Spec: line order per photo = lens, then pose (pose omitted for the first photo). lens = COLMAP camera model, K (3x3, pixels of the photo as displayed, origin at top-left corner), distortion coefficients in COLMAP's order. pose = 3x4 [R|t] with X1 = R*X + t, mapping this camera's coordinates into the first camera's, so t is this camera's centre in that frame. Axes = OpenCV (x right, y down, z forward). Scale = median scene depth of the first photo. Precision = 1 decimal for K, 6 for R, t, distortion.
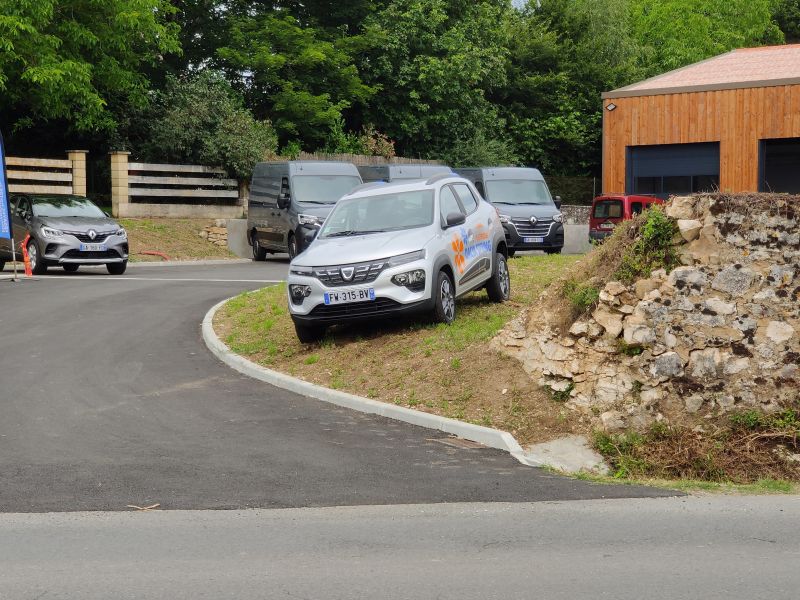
lens RADIAL K [[1698.3, 0, 400.0], [0, 1698.3, 300.0], [0, 0, 1]] dist [-0.400461, 5.535769]
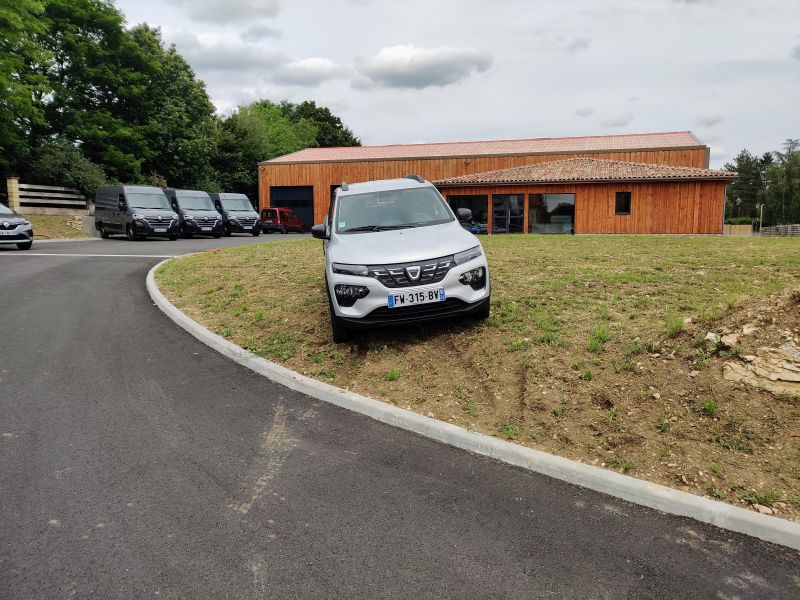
lens RADIAL K [[562.0, 0, 400.0], [0, 562.0, 300.0], [0, 0, 1]] dist [0.008862, 0.000529]
pose [[0.898457, -0.054705, 0.435640, -0.062710], [0.013274, 0.995138, 0.097588, -0.011325], [-0.438860, -0.081895, 0.894815, 0.269216]]
